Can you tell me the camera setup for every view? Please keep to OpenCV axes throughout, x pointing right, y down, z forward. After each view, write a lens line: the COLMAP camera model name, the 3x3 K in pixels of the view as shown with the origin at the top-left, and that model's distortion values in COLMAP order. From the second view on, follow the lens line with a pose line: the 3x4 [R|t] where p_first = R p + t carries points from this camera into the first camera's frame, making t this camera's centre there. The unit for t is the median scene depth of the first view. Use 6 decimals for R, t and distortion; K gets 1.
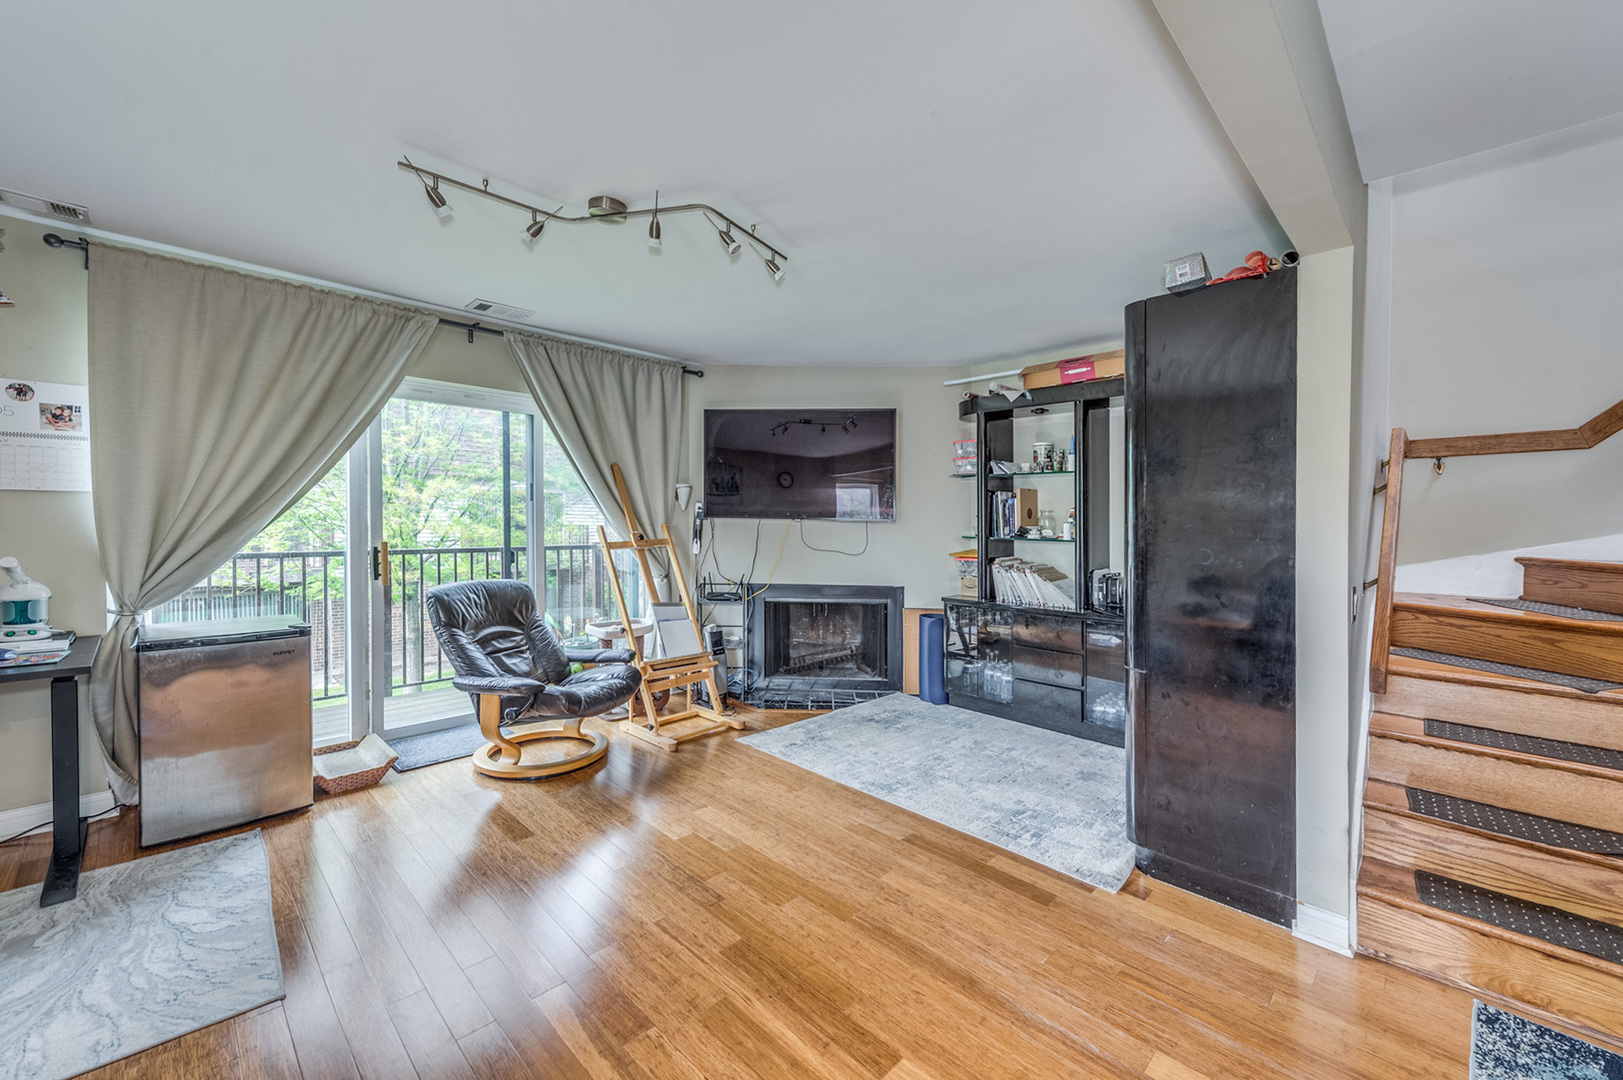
lens RADIAL K [[662.3, 0, 806.6], [0, 662.3, 529.9], [0, 0, 1]] dist [0.004090, -0.001114]
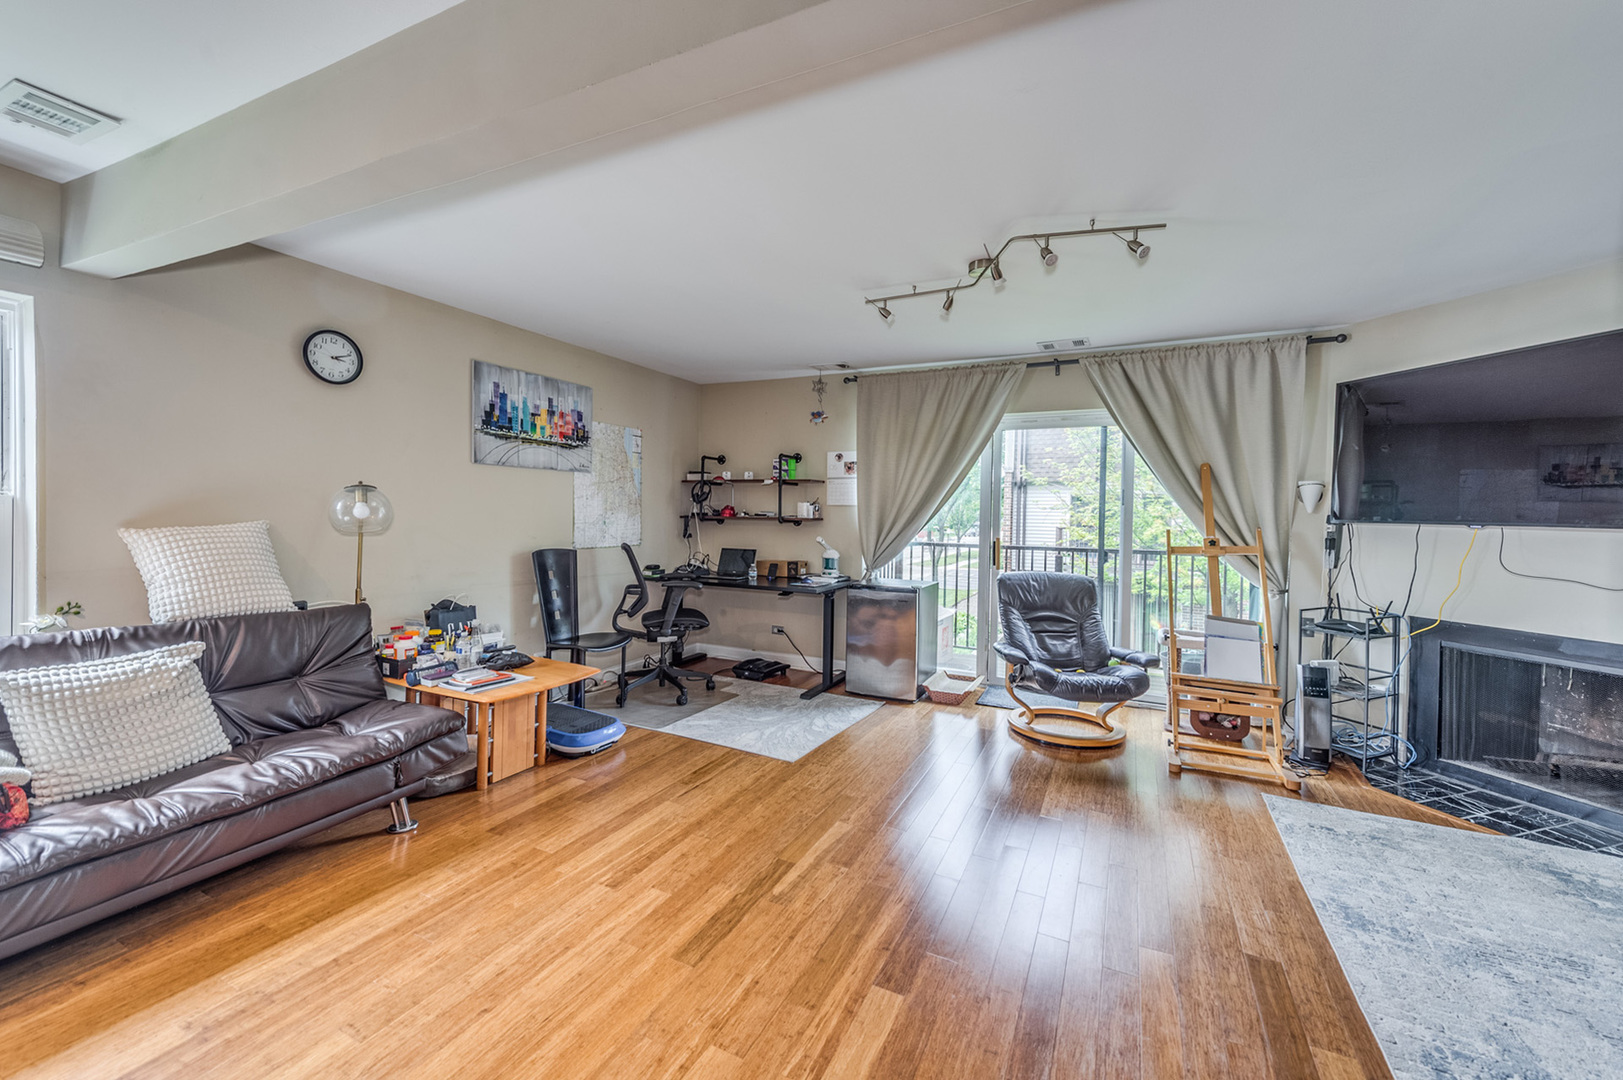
lens RADIAL K [[662.3, 0, 806.2], [0, 662.3, 530.5], [0, 0, 1]] dist [0.004090, -0.001114]
pose [[0.285073, 0.014957, -0.958389, 0.537680], [-0.029385, 0.999545, 0.006858, 0.004685], [0.958055, 0.026207, 0.285382, 0.234054]]
